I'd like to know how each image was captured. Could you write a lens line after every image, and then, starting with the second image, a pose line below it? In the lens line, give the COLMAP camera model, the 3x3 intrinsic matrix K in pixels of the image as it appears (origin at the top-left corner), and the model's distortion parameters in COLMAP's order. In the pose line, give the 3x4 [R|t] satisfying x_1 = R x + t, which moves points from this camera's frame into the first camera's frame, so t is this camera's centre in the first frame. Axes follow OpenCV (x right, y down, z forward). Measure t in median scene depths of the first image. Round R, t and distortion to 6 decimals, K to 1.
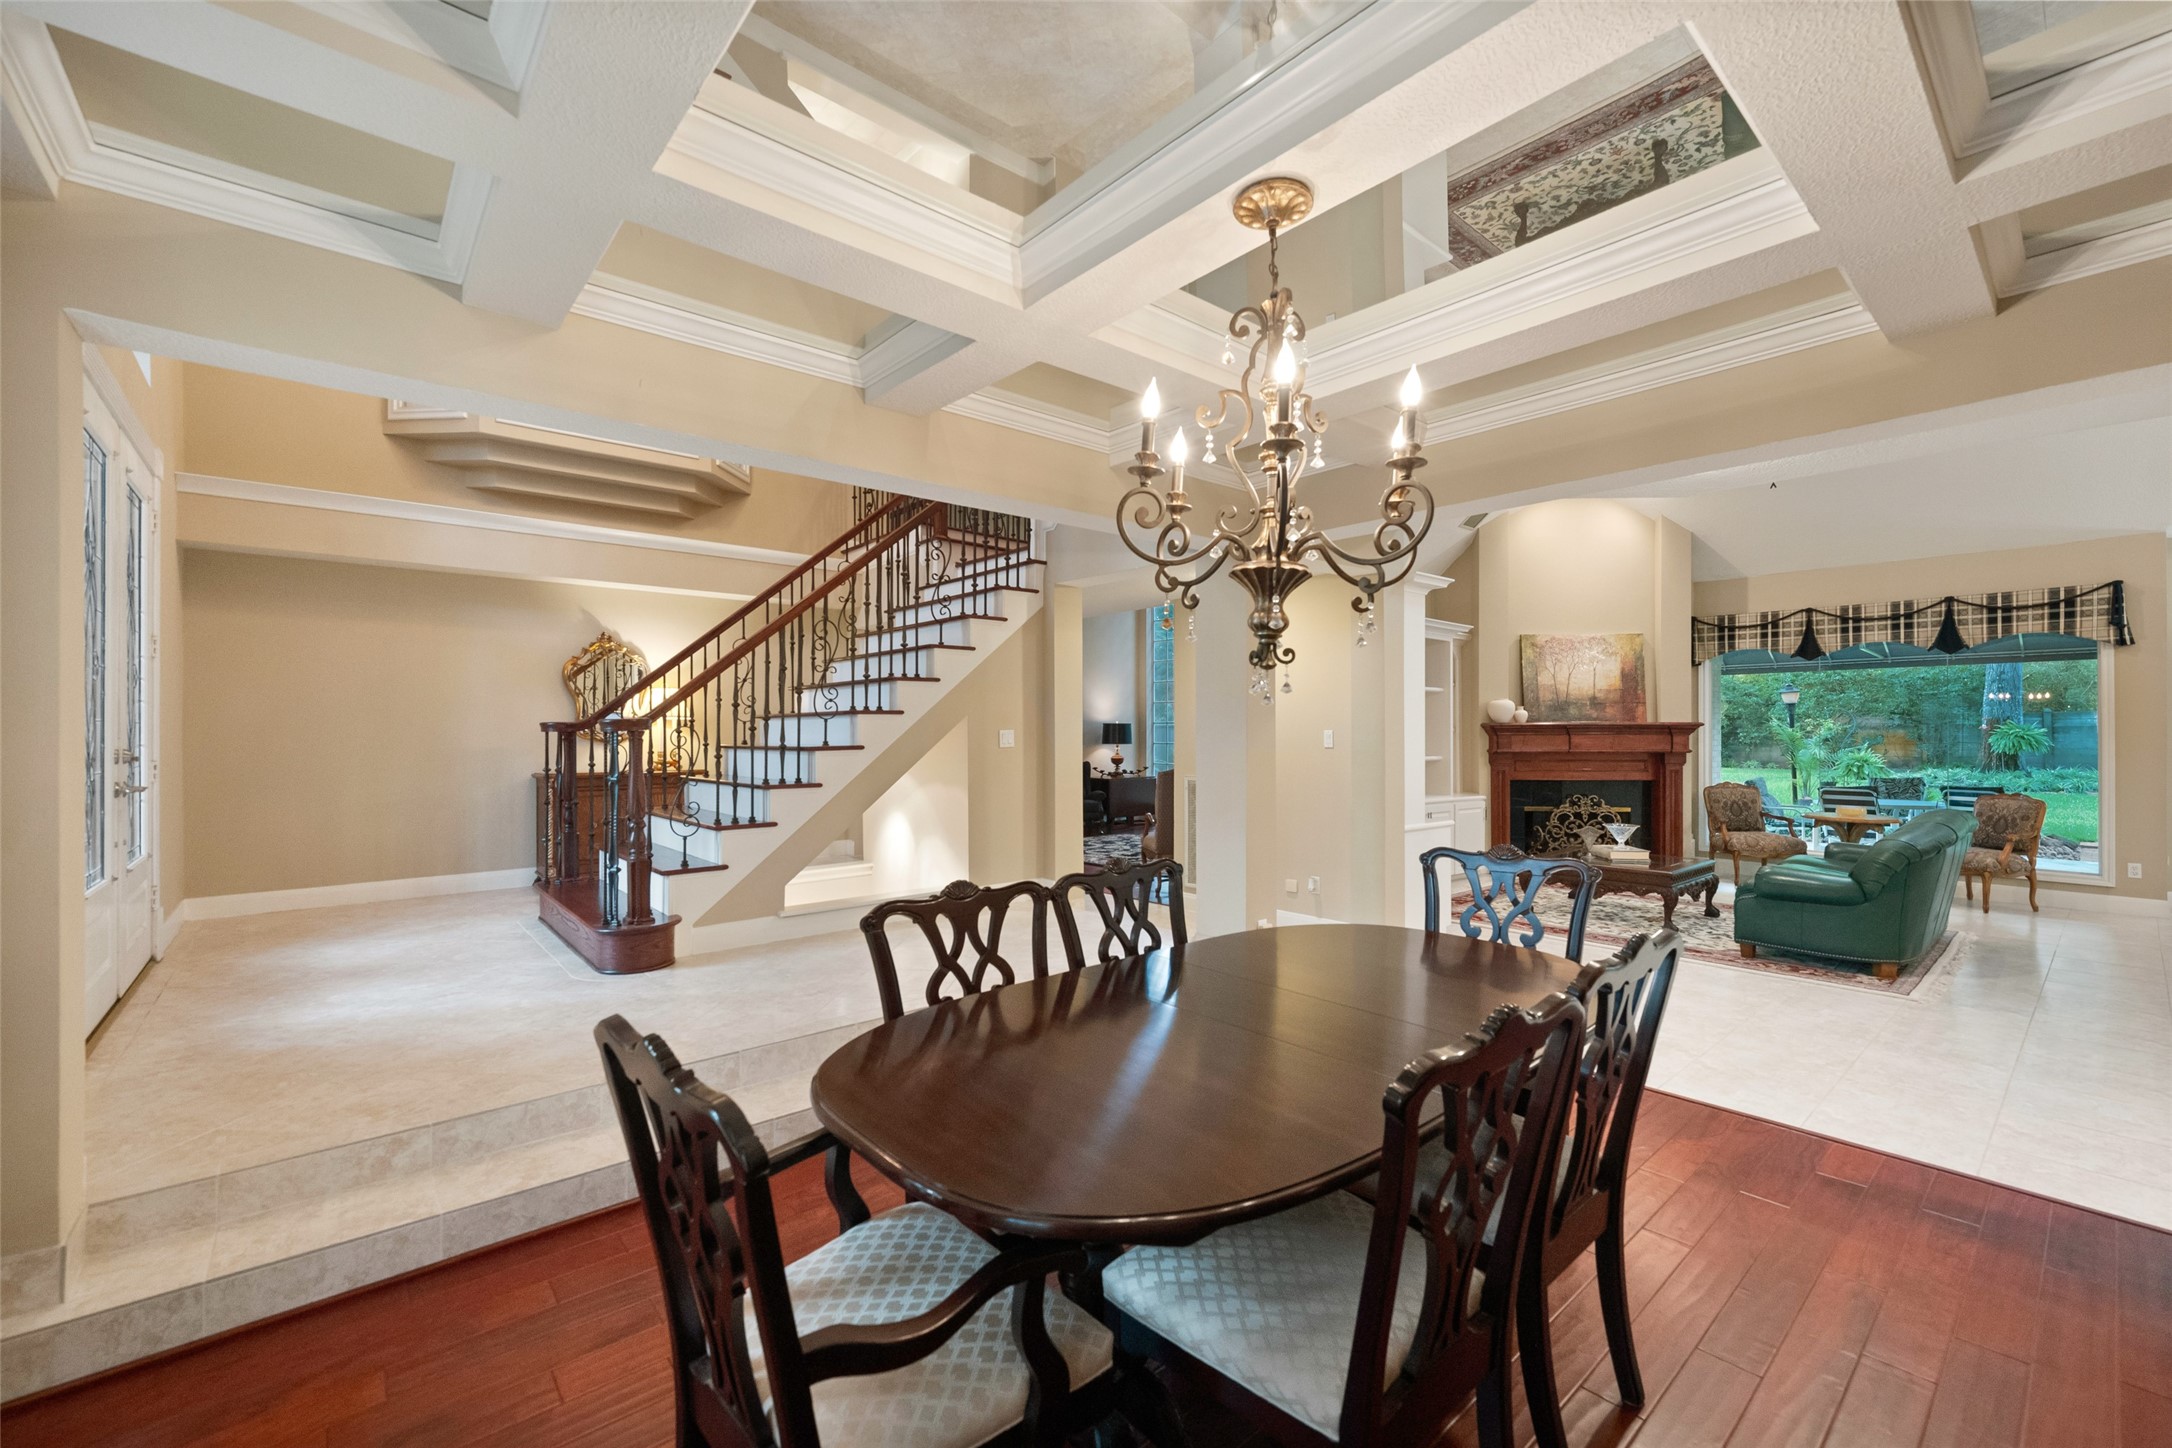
lens RADIAL K [[881.7, 0, 1075.1], [0, 881.7, 727.0], [0, 0, 1]] dist [-0.001494, 0.000199]
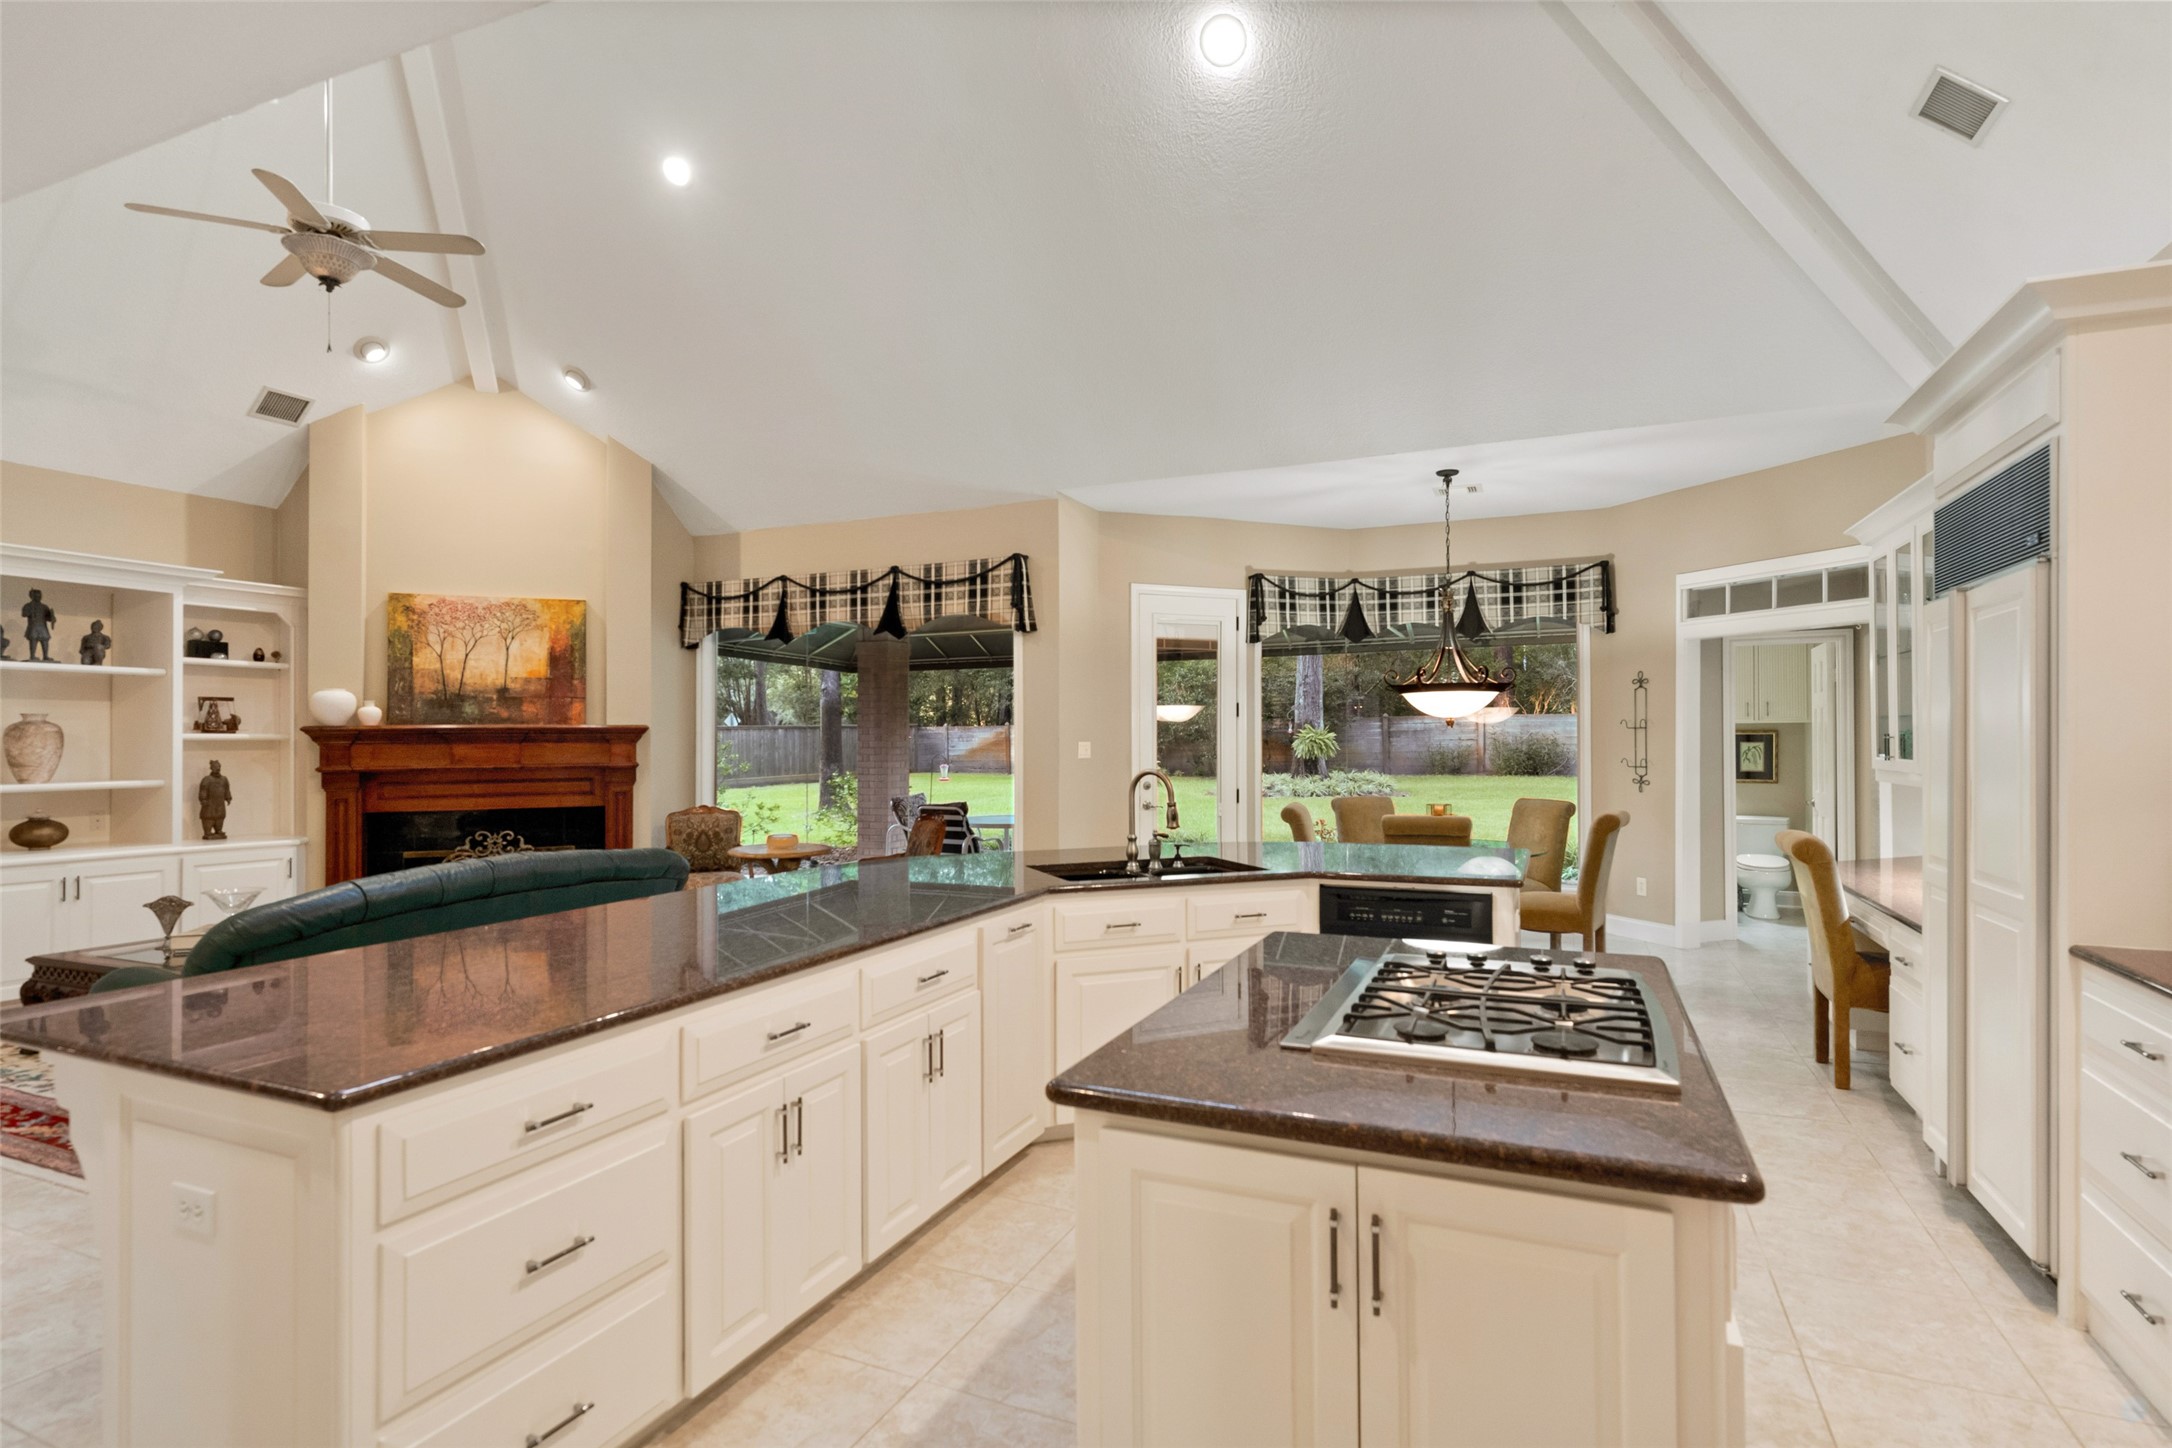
lens RADIAL K [[1064.3, 0, 1084.1], [0, 1064.3, 726.0], [0, 0, 1]] dist [-0.001171, -0.000466]
pose [[0.900898, -0.000829, 0.434031, 0.644713], [0.004304, 0.999966, -0.007024, 0.003253], [-0.434010, 0.008196, 0.900871, 0.053889]]
